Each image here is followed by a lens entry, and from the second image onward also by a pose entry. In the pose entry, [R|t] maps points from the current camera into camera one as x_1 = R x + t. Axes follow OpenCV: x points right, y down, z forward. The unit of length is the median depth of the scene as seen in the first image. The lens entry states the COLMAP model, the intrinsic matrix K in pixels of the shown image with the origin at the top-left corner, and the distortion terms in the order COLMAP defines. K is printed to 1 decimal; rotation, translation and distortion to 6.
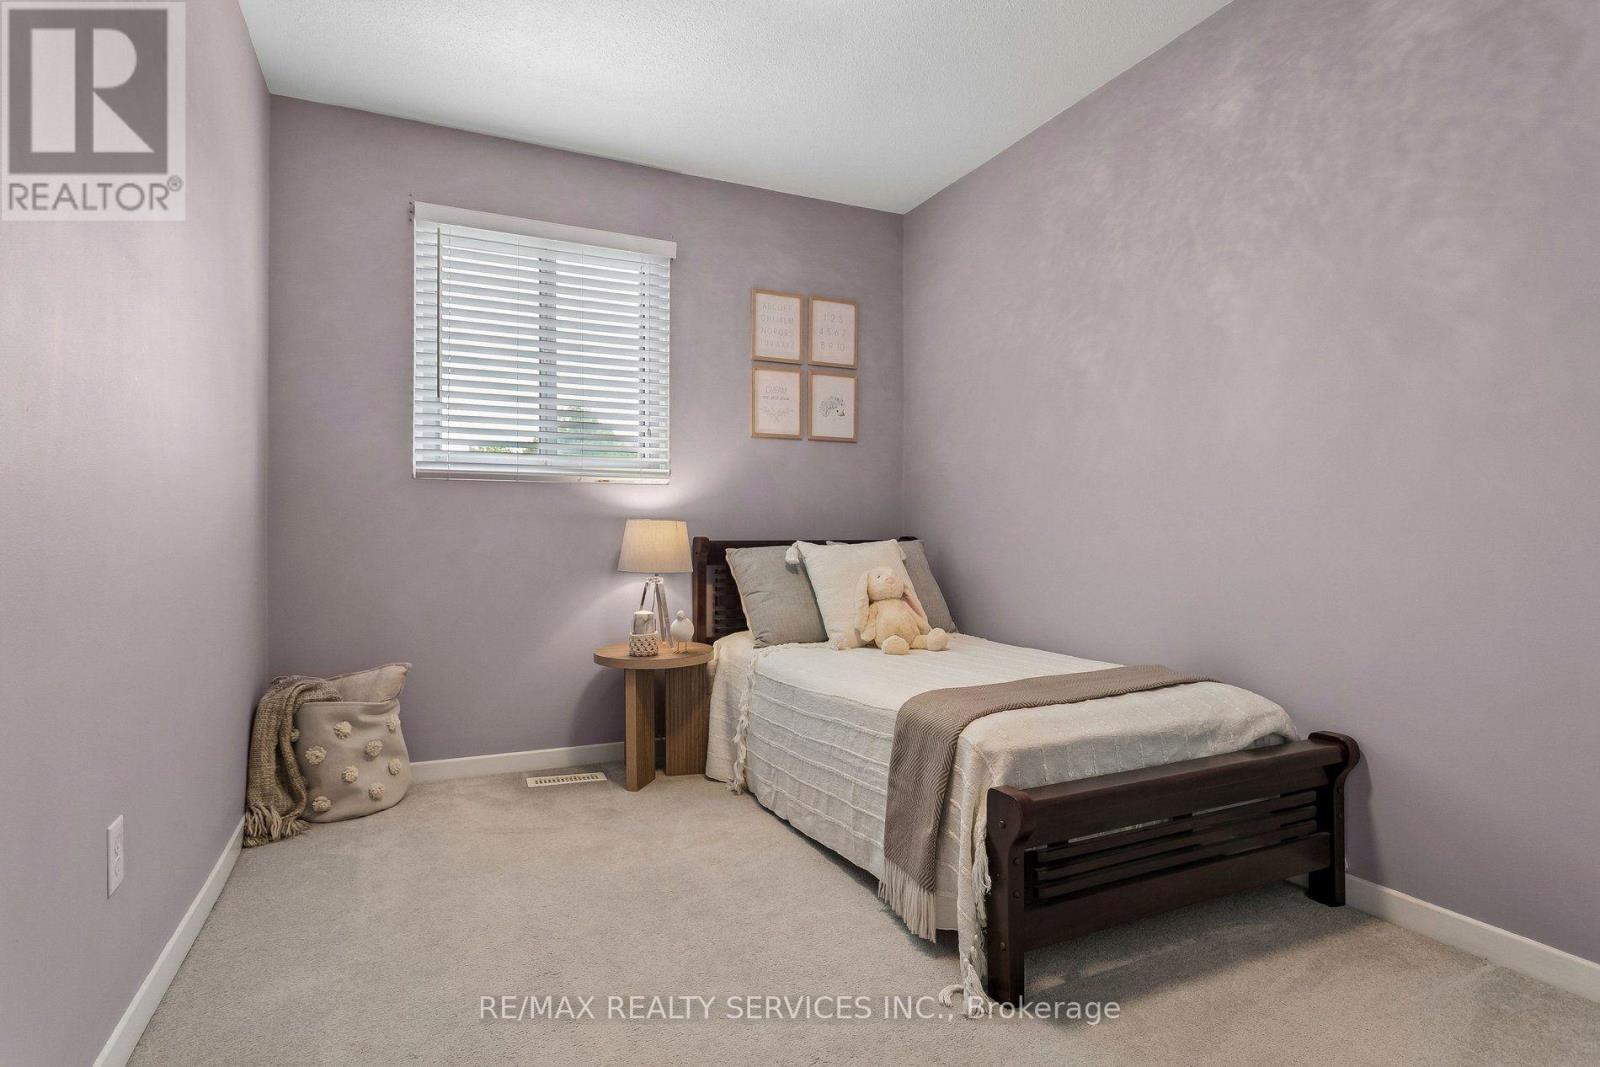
lens RADIAL K [[847.3, 0, 789.7], [0, 847.3, 537.5], [0, 0, 1]] dist [0.004586, -0.002496]
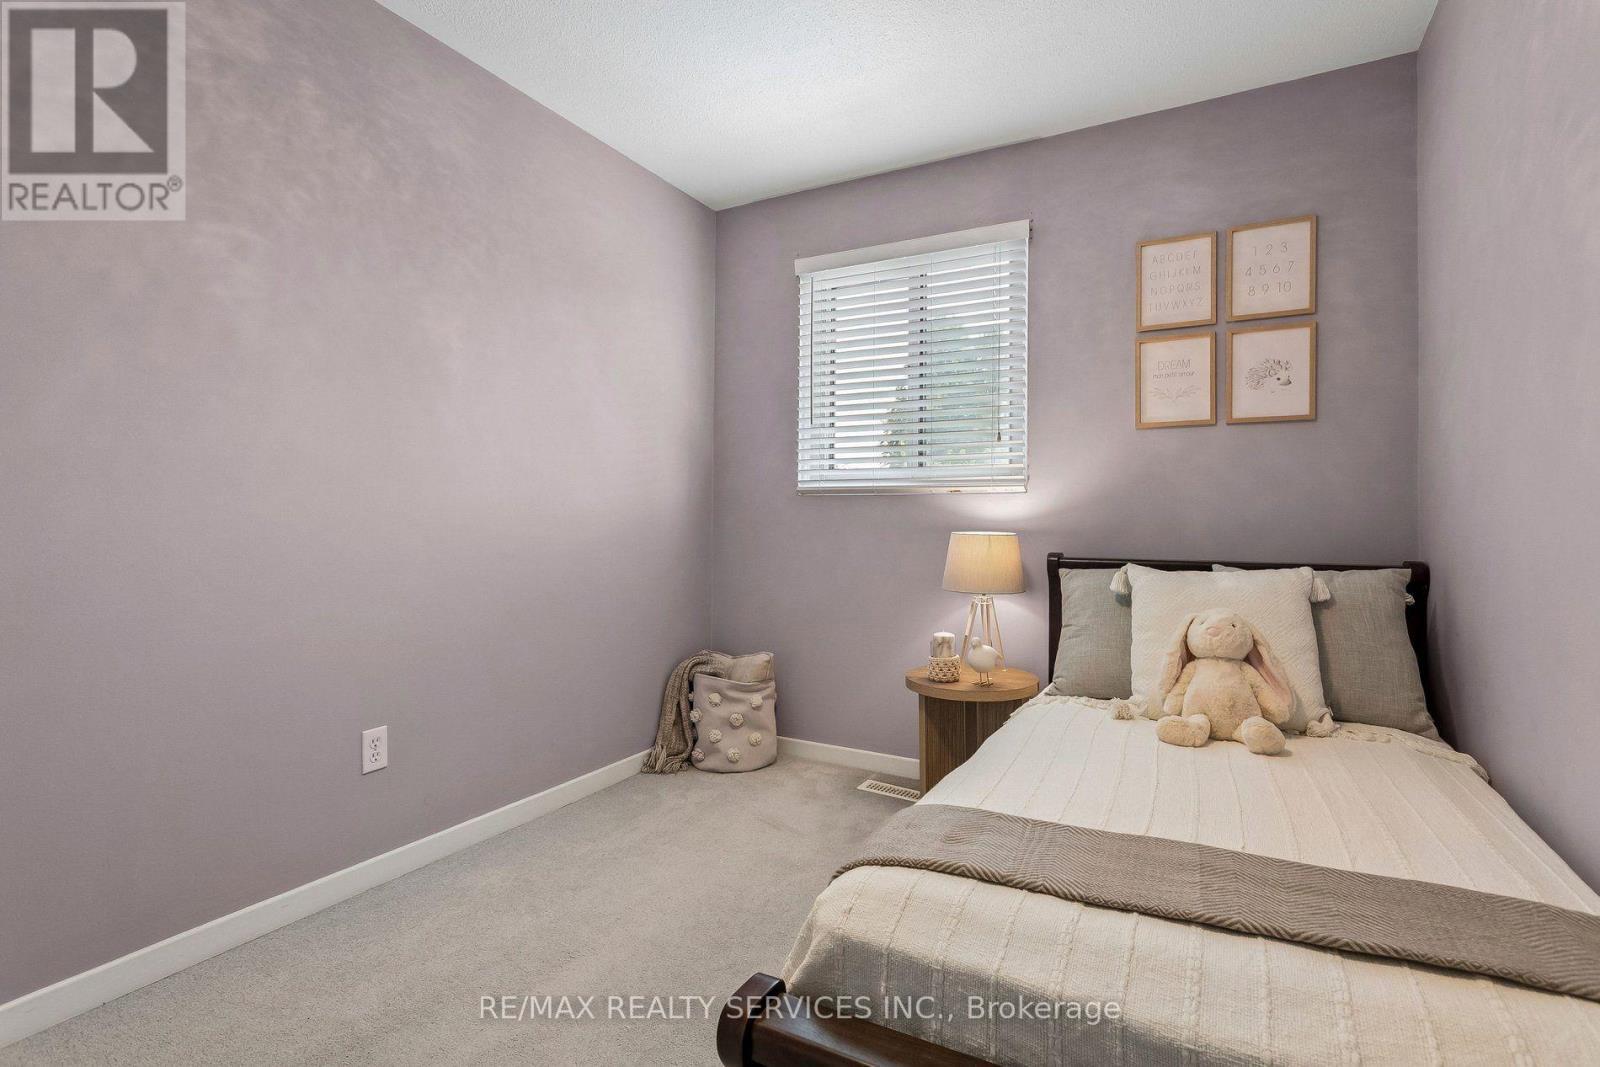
lens RADIAL K [[762.2, 0, 796.4], [0, 762.2, 519.9], [0, 0, 1]] dist [0.008169, -0.000230]
pose [[0.597990, -0.000209, -0.801504, 0.375046], [-0.012271, 0.999880, -0.009416, -0.024671], [0.801410, 0.015466, 0.597916, 0.348448]]
